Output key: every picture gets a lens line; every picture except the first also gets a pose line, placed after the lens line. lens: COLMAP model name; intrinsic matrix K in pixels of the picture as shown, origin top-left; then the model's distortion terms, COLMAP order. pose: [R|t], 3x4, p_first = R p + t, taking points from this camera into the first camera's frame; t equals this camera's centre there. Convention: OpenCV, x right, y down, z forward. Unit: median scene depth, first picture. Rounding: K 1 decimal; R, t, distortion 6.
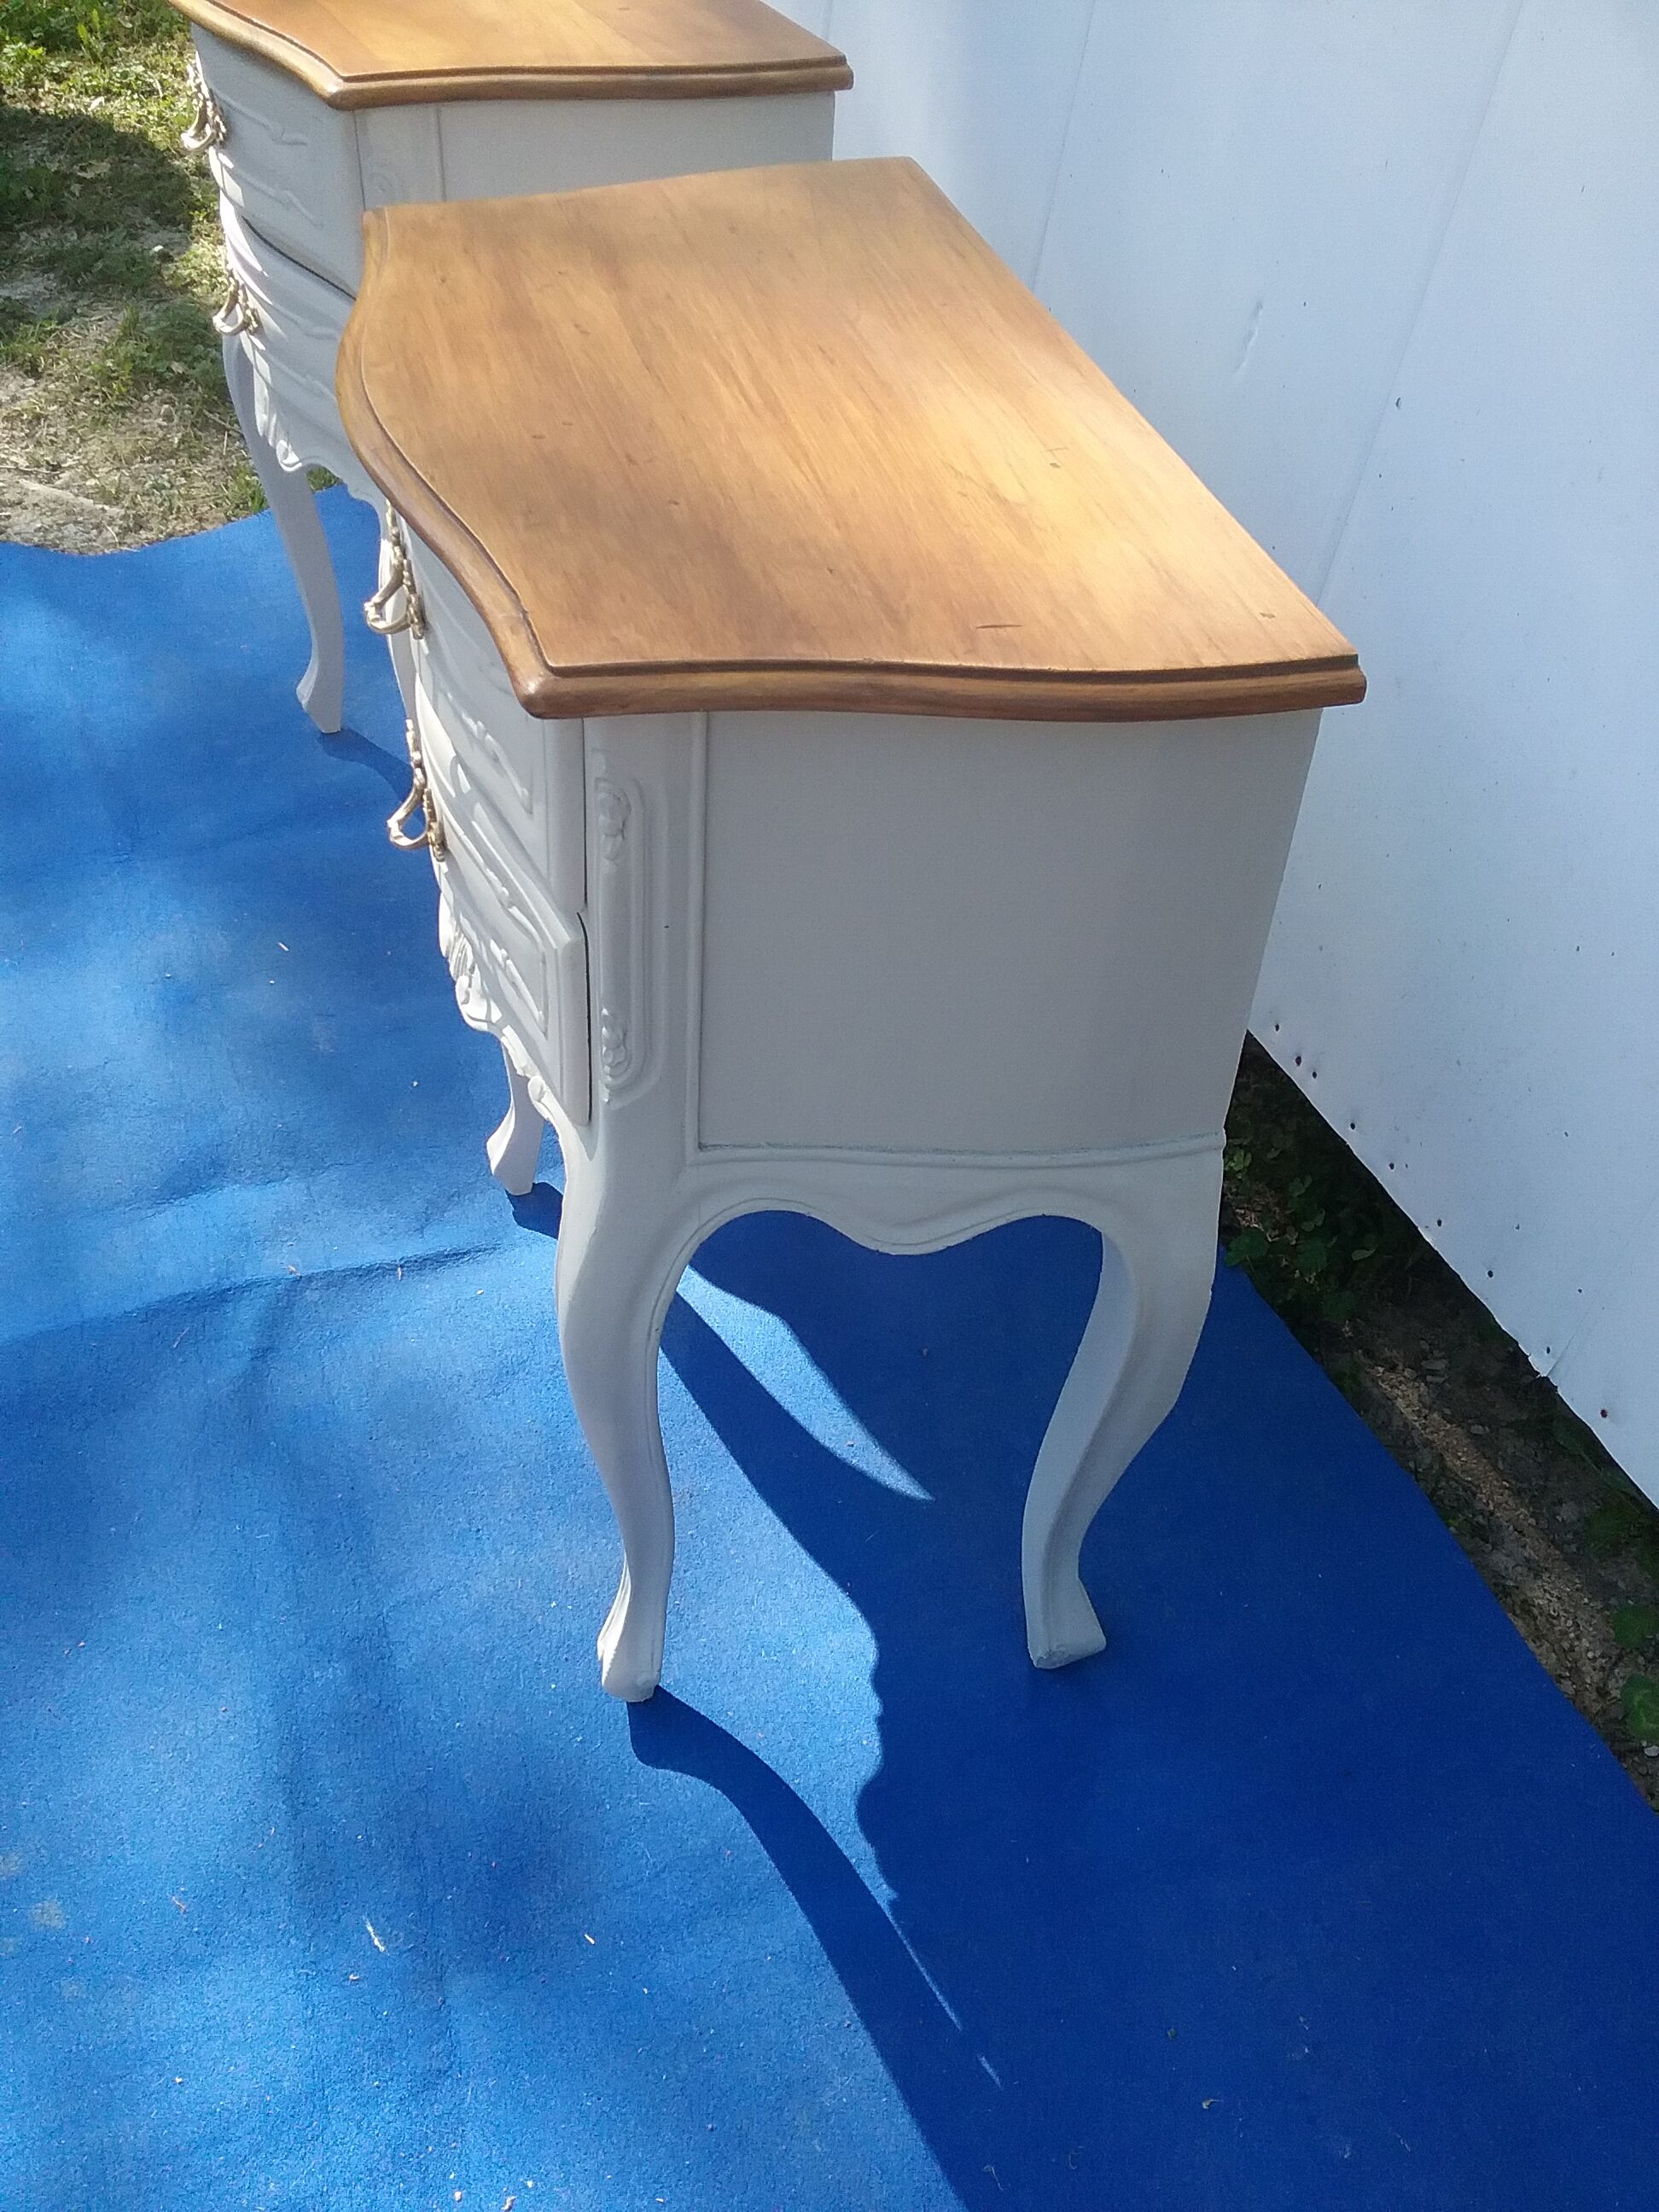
lens RADIAL K [[2055.5, 0, 829.5], [0, 2055.5, 1106.0], [0, 0, 1]] dist [0.107973, -0.218605]
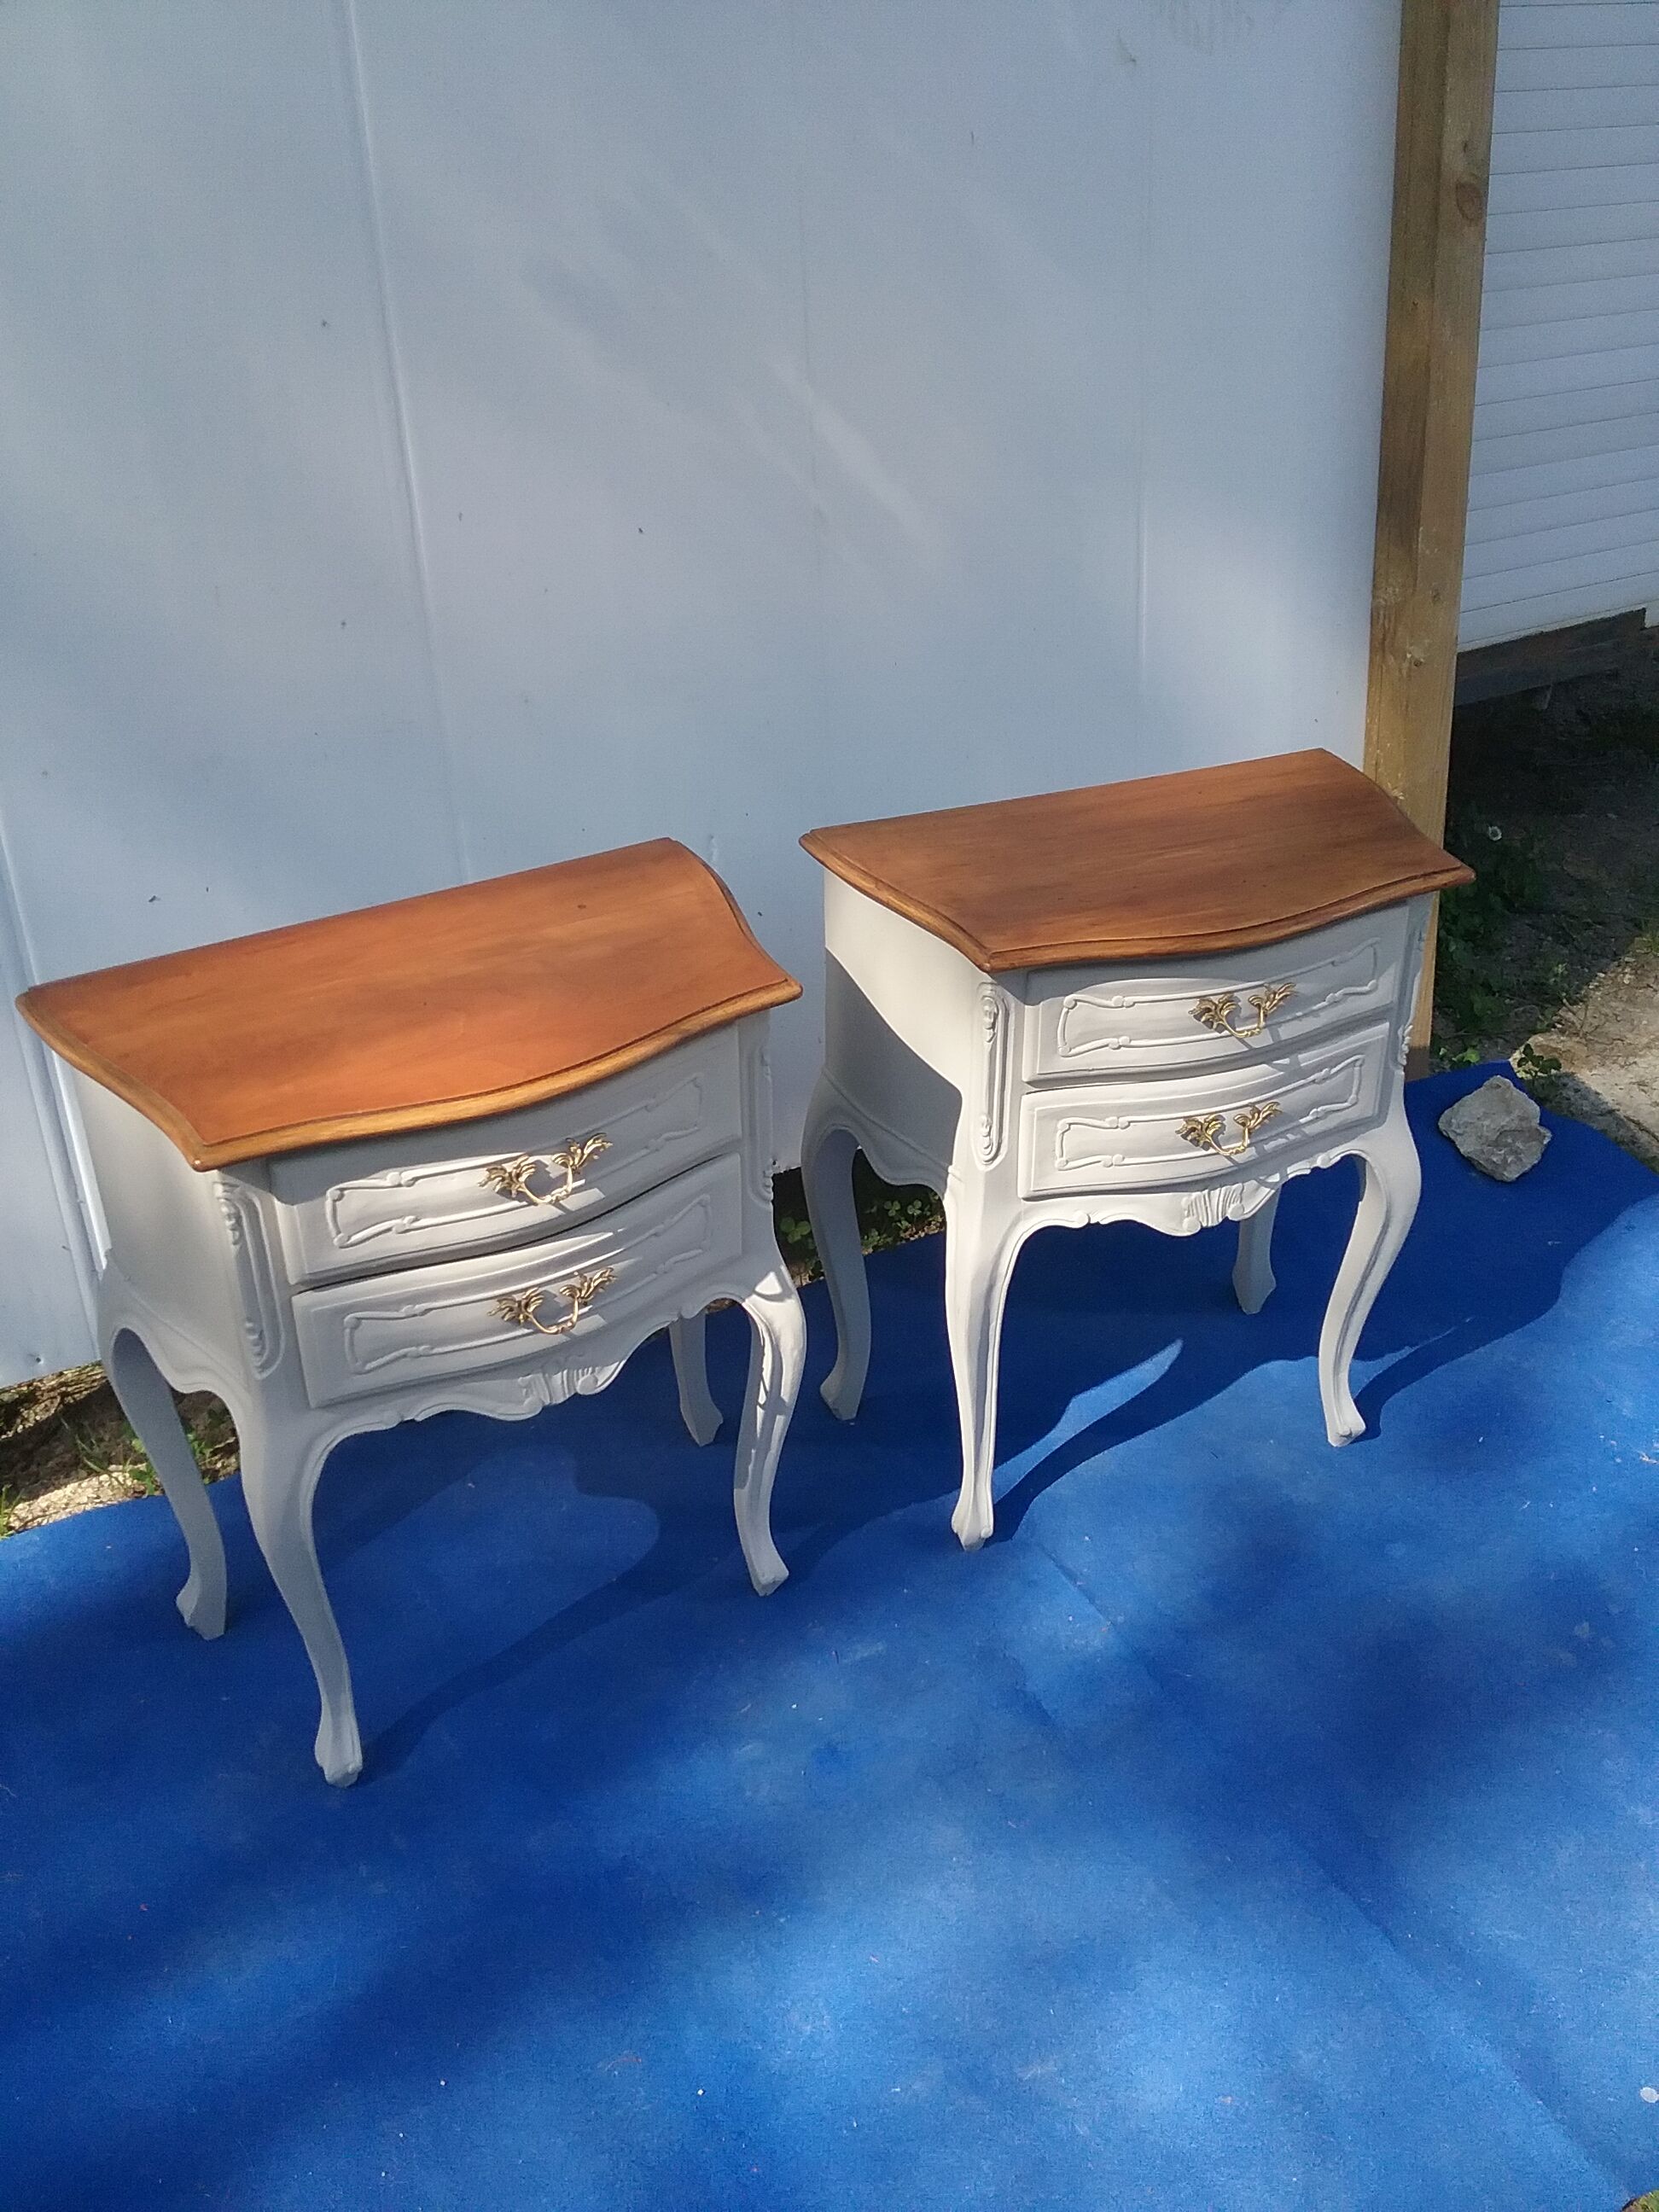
lens RADIAL K [[2055.5, 0, 829.5], [0, 2055.5, 1106.0], [0, 0, 1]] dist [0.107973, -0.218605]
pose [[-0.101270, -0.542181, 0.834137, -1.309735], [0.665420, 0.586378, 0.461927, -0.964986], [-0.739568, 0.601831, 0.301395, 0.548909]]
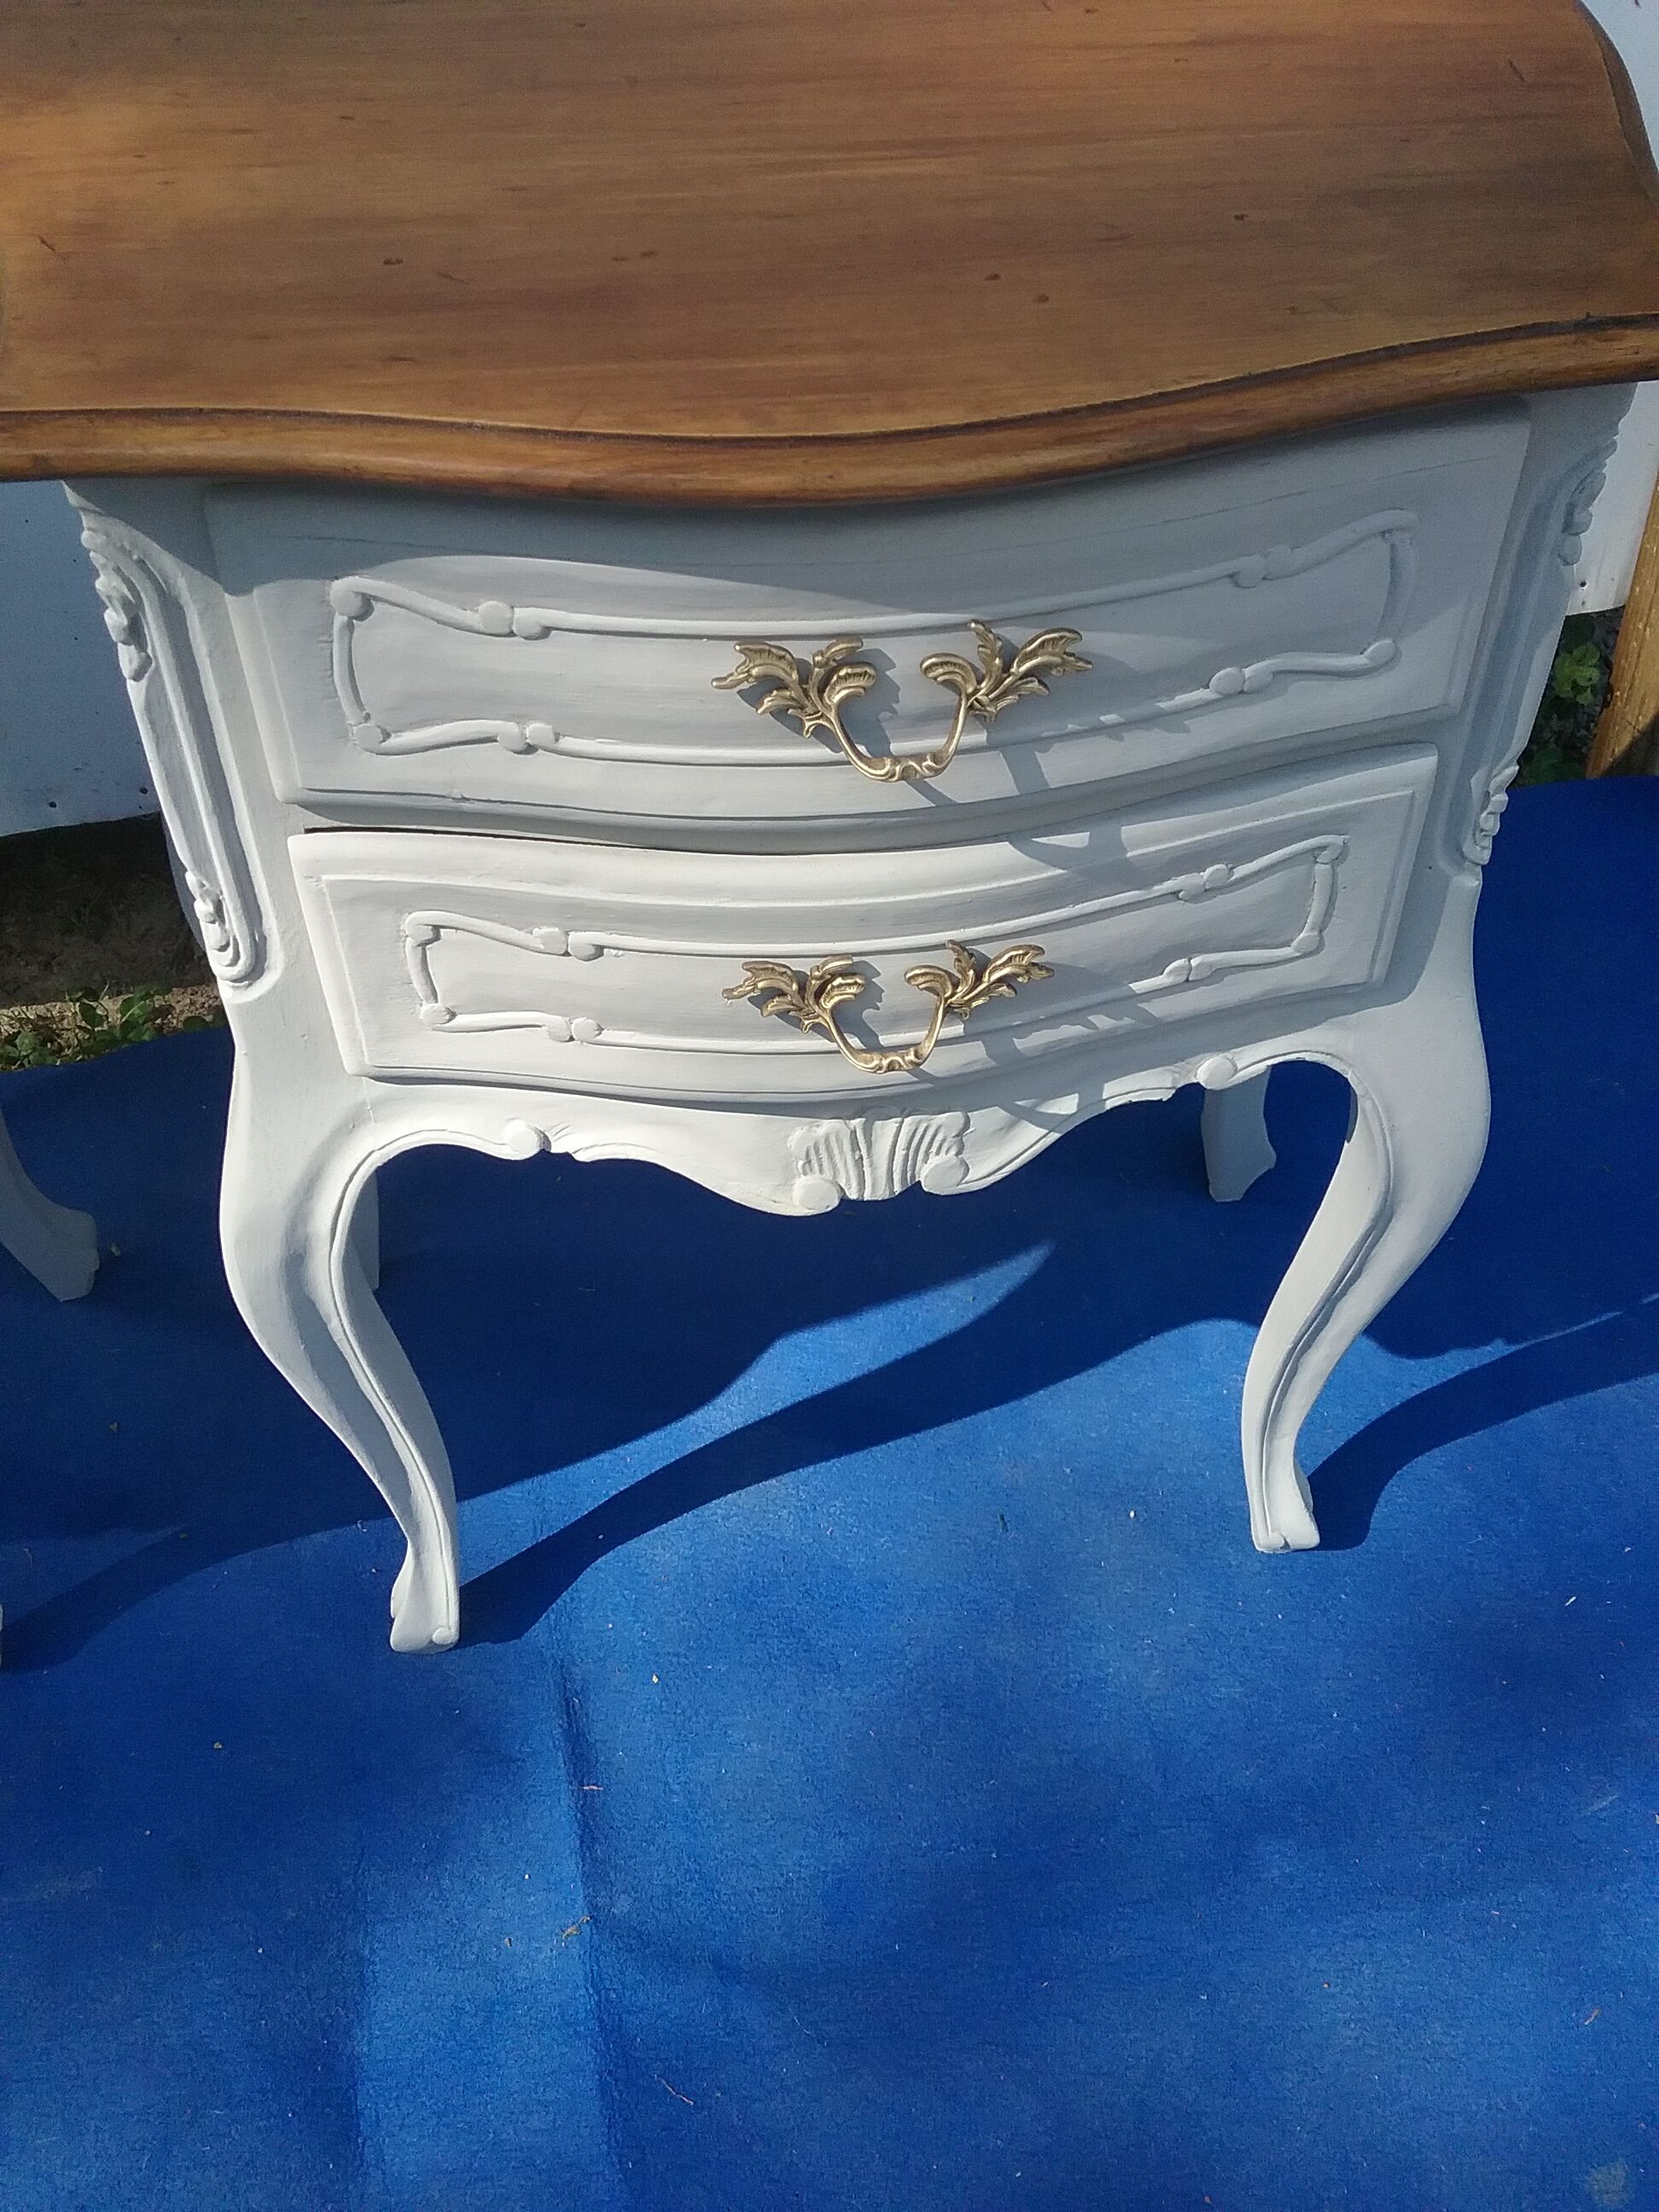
lens RADIAL K [[2055.5, 0, 829.5], [0, 2055.5, 1106.0], [0, 0, 1]] dist [0.107973, -0.218605]
pose [[0.149607, -0.747456, 0.647246, -0.519489], [0.666231, 0.559901, 0.492592, -0.366988], [-0.730585, 0.357520, 0.581743, 0.501189]]
